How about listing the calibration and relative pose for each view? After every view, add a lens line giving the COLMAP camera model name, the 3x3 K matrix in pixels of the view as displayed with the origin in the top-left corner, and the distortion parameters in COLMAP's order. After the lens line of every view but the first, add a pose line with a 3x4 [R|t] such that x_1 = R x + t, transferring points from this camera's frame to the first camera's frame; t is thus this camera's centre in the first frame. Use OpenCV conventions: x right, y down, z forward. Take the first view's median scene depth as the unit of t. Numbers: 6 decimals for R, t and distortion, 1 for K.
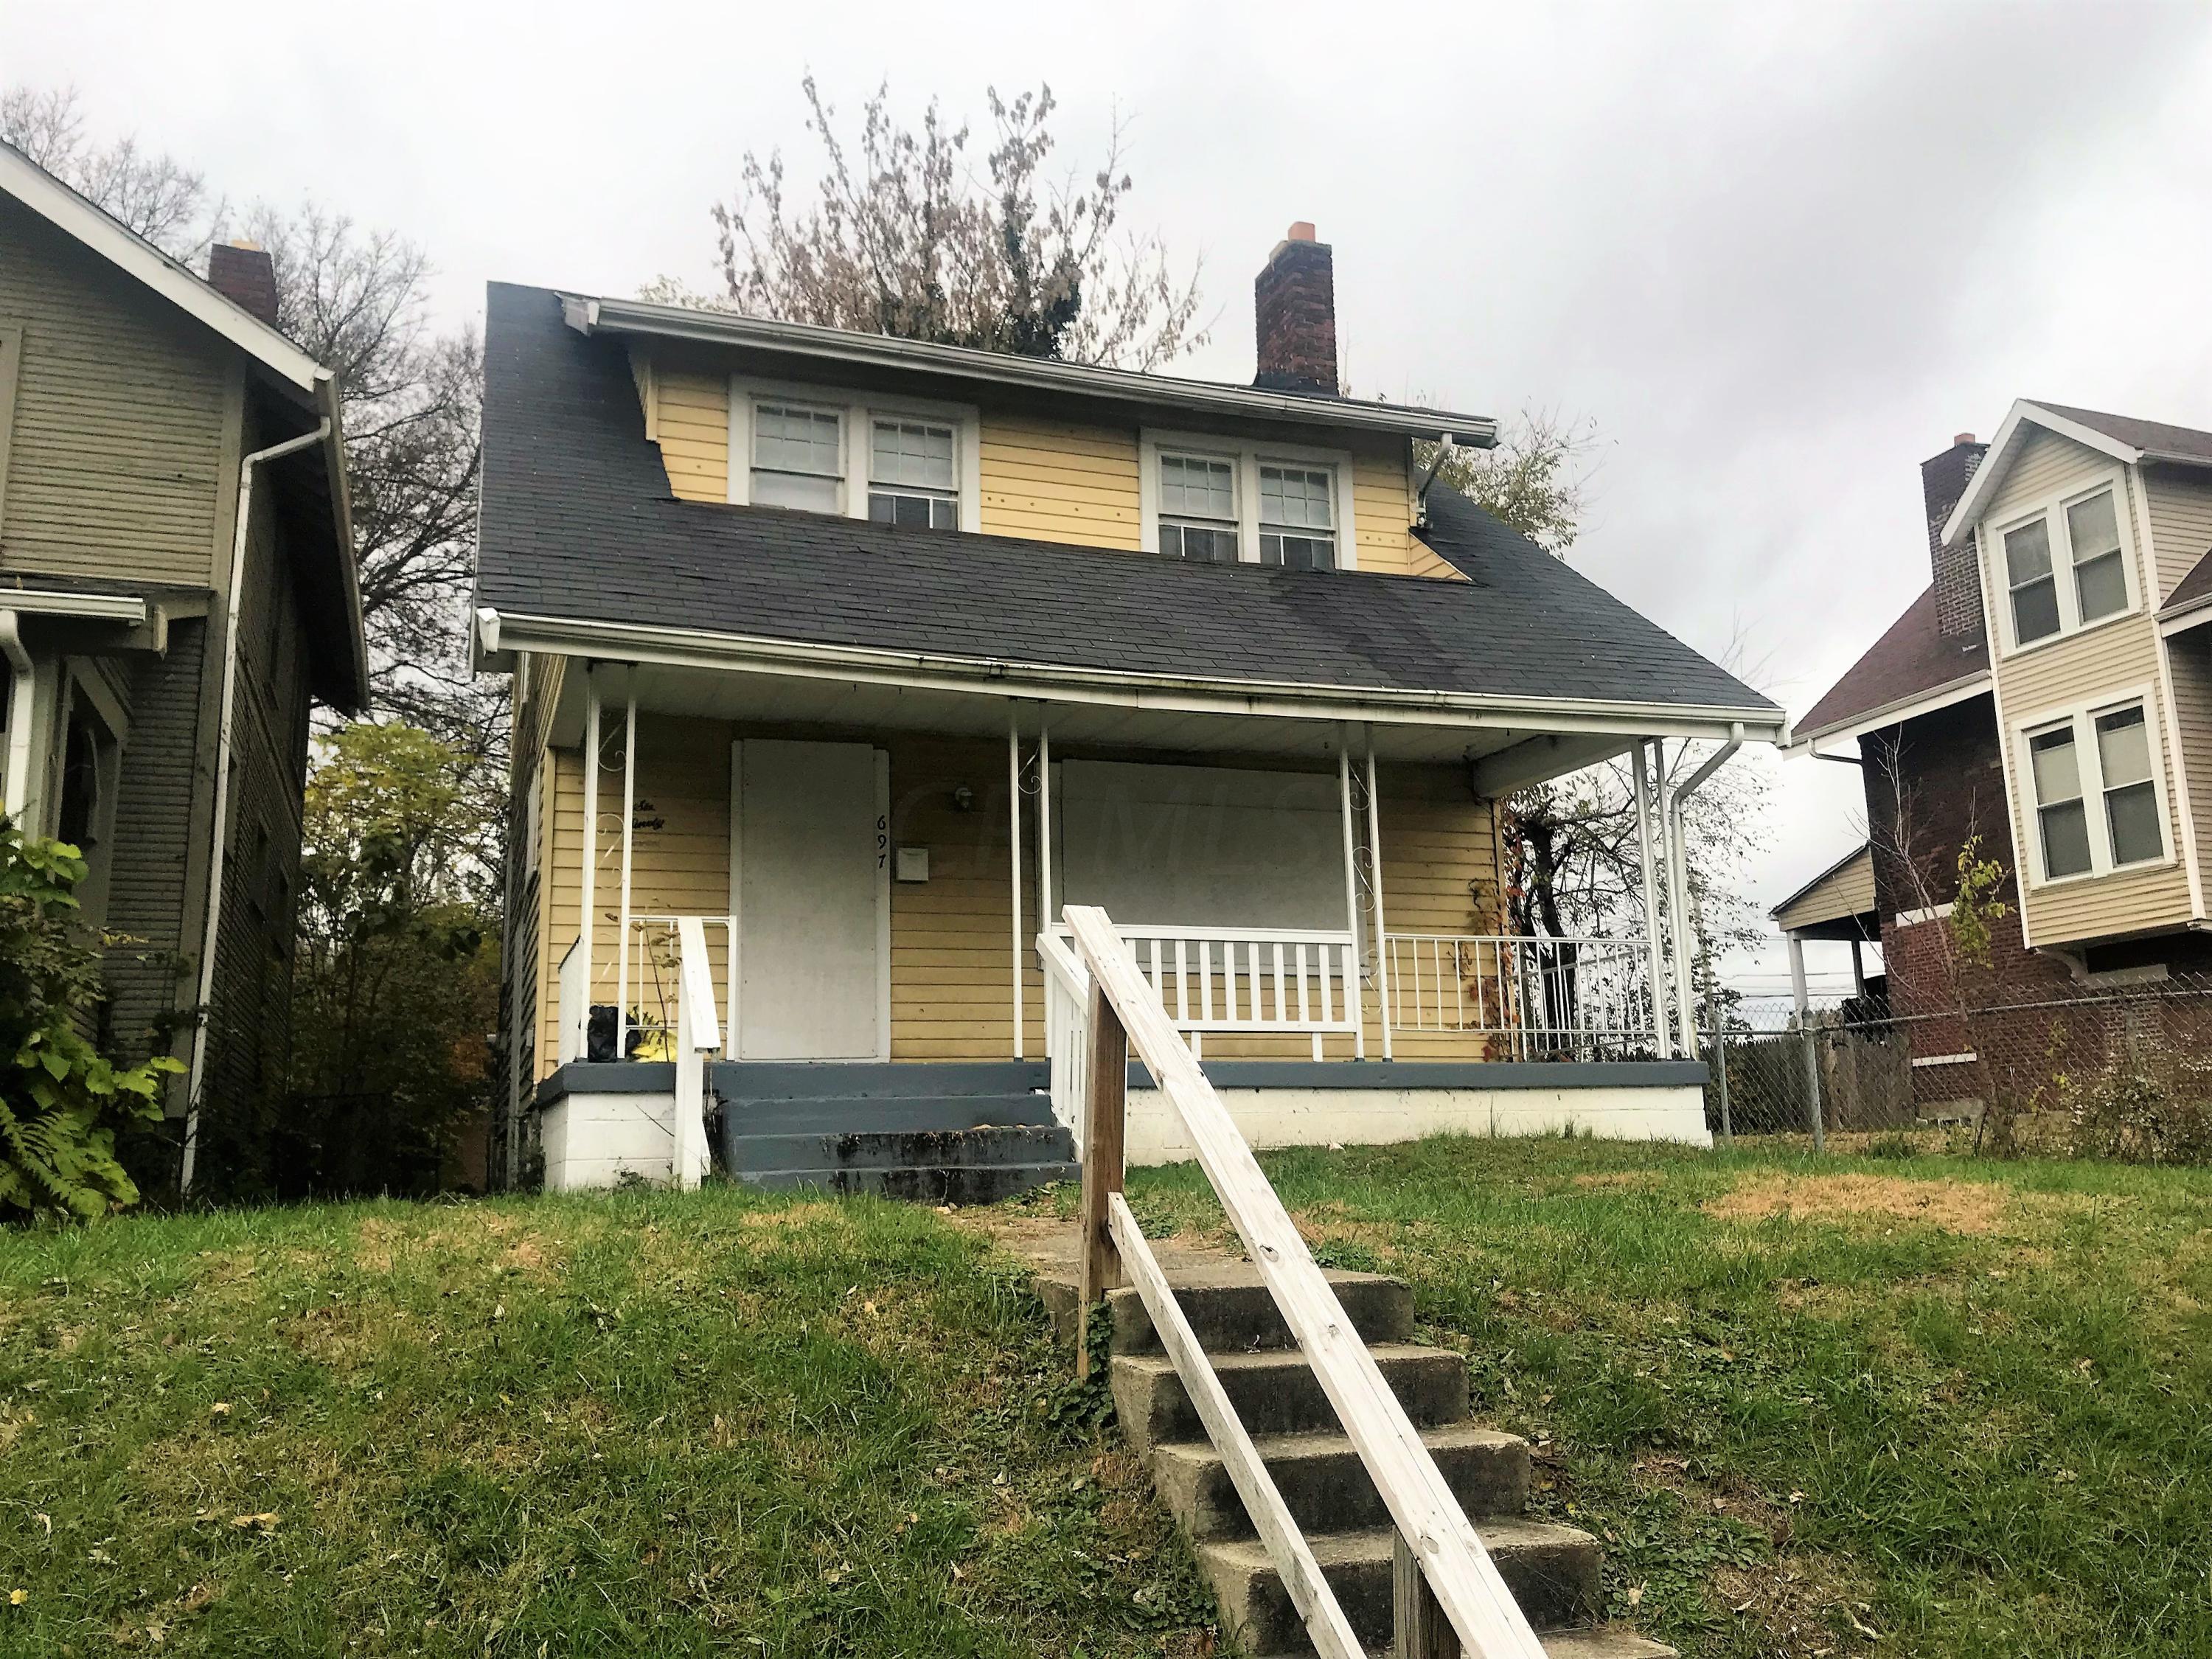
lens RADIAL K [[1789.6, 0, 1106.0], [0, 1789.6, 829.5], [0, 0, 1]] dist [-0.024077, -0.005236]
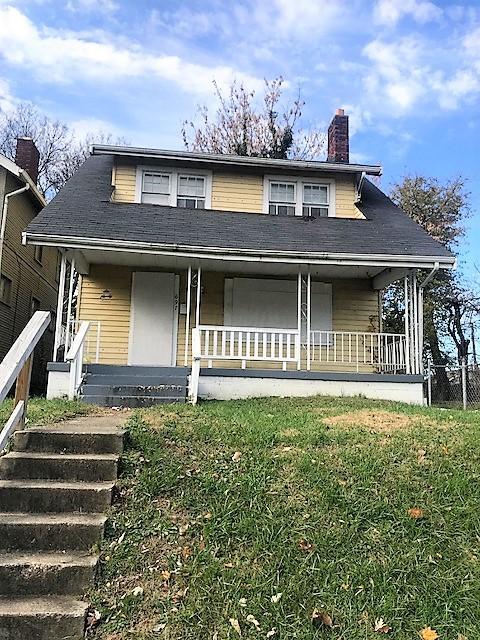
lens RADIAL K [[517.8, 0, 240.0], [0, 517.8, 320.0], [0, 0, 1]] dist [-0.024077, -0.005236]
pose [[0.972247, 0.012007, -0.233648, 0.210740], [-0.004976, 0.999517, 0.030660, 0.010014], [0.233903, -0.028646, 0.971838, 0.076658]]
